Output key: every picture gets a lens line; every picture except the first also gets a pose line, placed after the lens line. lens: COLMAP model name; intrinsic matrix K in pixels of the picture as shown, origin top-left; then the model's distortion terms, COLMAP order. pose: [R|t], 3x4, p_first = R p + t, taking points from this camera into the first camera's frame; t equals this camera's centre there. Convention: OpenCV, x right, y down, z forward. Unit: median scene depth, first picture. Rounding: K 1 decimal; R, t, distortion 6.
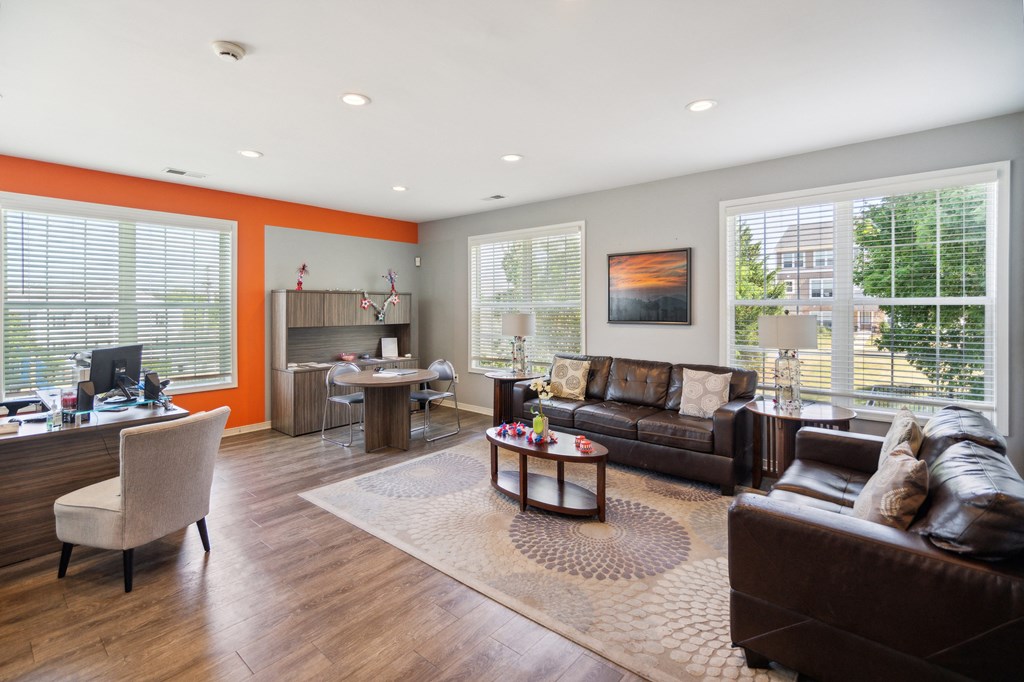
lens RADIAL K [[472.5, 0, 508.6], [0, 472.5, 309.8], [0, 0, 1]] dist [-0.002365, -0.000221]
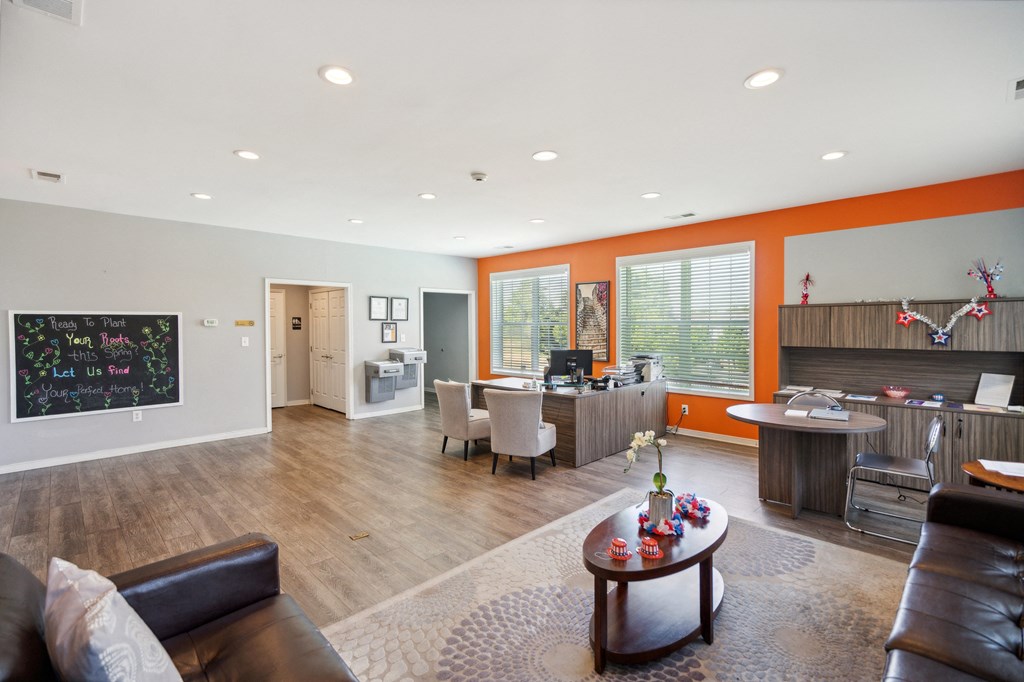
lens RADIAL K [[461.4, 0, 510.0], [0, 461.4, 333.5], [0, 0, 1]] dist [-0.000778, 0.000284]
pose [[-0.082583, 0.021491, -0.996352, 0.611949], [0.003122, 0.999768, 0.021306, -0.010203], [0.996579, -0.001351, -0.082631, 0.707472]]
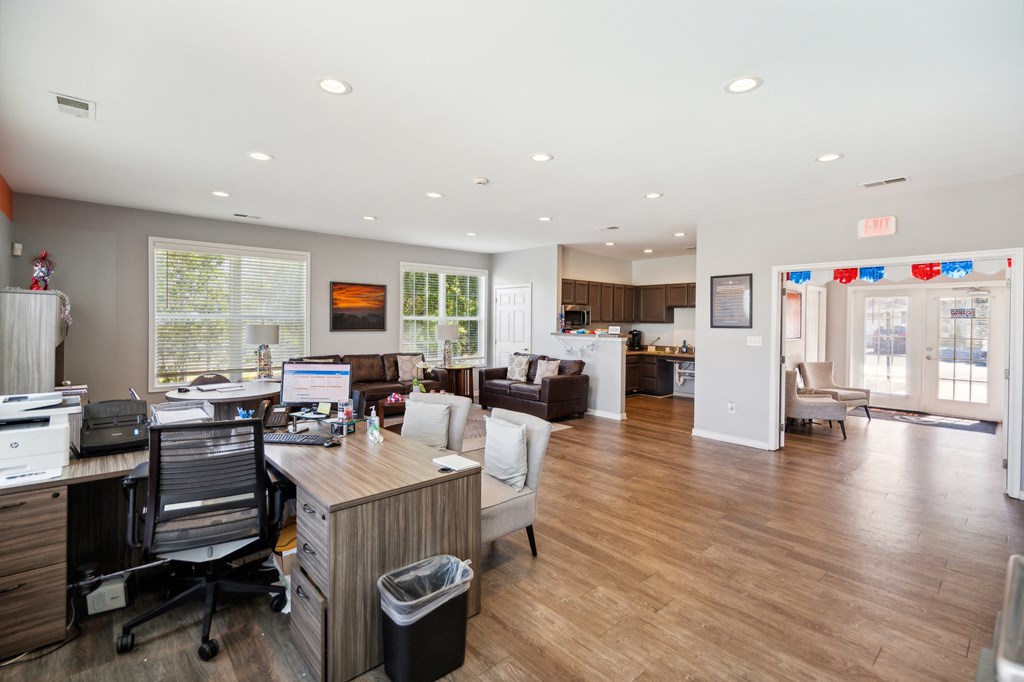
lens RADIAL K [[466.6, 0, 510.0], [0, 466.6, 326.7], [0, 0, 1]] dist [0.000639, -0.000014]
pose [[0.134561, -0.012565, 0.990826, -1.333611], [-0.006818, 0.999884, 0.013606, -0.008984], [-0.990882, -0.008586, 0.134460, 0.364092]]
